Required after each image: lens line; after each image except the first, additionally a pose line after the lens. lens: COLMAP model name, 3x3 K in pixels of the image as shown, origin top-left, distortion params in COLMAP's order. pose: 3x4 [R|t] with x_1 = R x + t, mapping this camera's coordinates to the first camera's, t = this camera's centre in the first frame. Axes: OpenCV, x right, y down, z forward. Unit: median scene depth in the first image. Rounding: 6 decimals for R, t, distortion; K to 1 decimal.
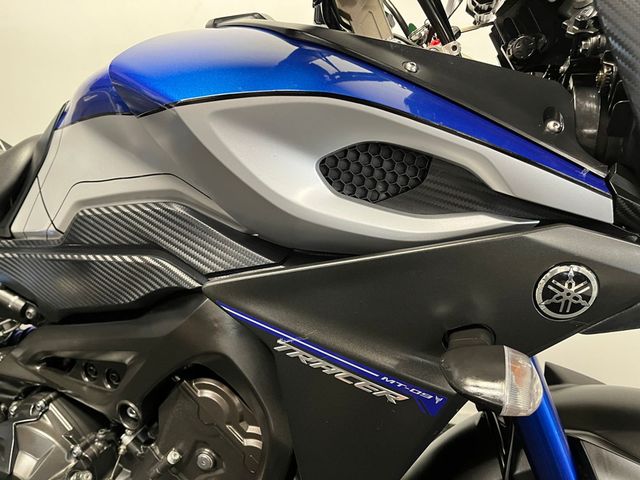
lens RADIAL K [[484.2, 0, 318.8], [0, 484.2, 242.1], [0, 0, 1]] dist [0.086021, -0.117312]
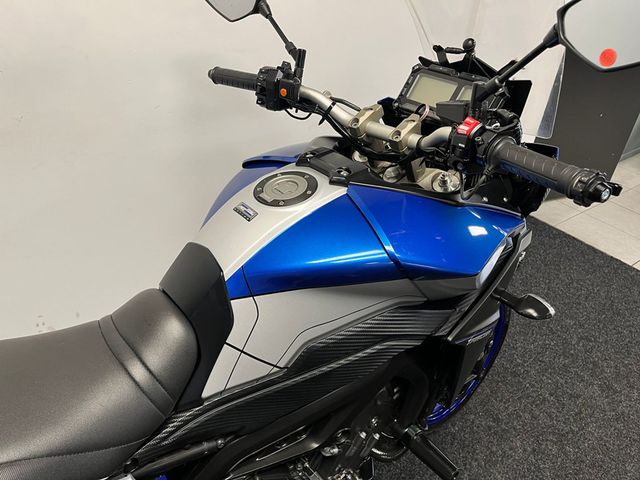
lens RADIAL K [[484.2, 0, 318.8], [0, 484.2, 242.1], [0, 0, 1]] dist [0.086021, -0.117312]
pose [[0.578469, -0.432351, 0.691698, -1.733644], [0.186457, 0.895611, 0.403875, -1.161383], [-0.794108, -0.104657, 0.598698, 0.297134]]
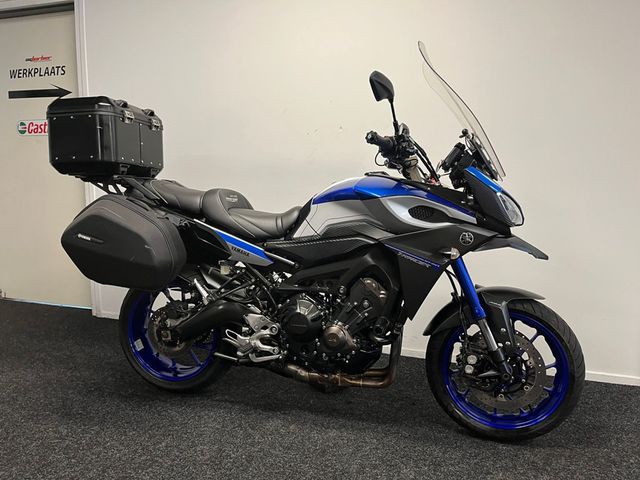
lens RADIAL K [[484.2, 0, 318.8], [0, 484.2, 242.1], [0, 0, 1]] dist [0.086021, -0.117312]
pose [[0.999894, 0.002493, 0.014351, -0.822450], [-0.000041, 0.985721, -0.168386, 0.808705], [-0.014566, 0.168368, 0.985617, -3.060888]]
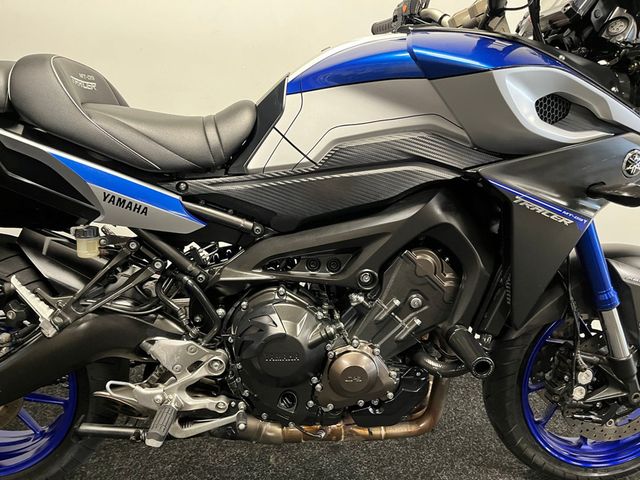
lens RADIAL K [[484.2, 0, 318.8], [0, 484.2, 242.1], [0, 0, 1]] dist [0.086021, -0.117312]
pose [[0.940115, -0.071605, 0.333253, -1.458580], [0.077323, 0.996998, -0.003908, 0.325754], [-0.331973, 0.029442, 0.942829, -0.544728]]
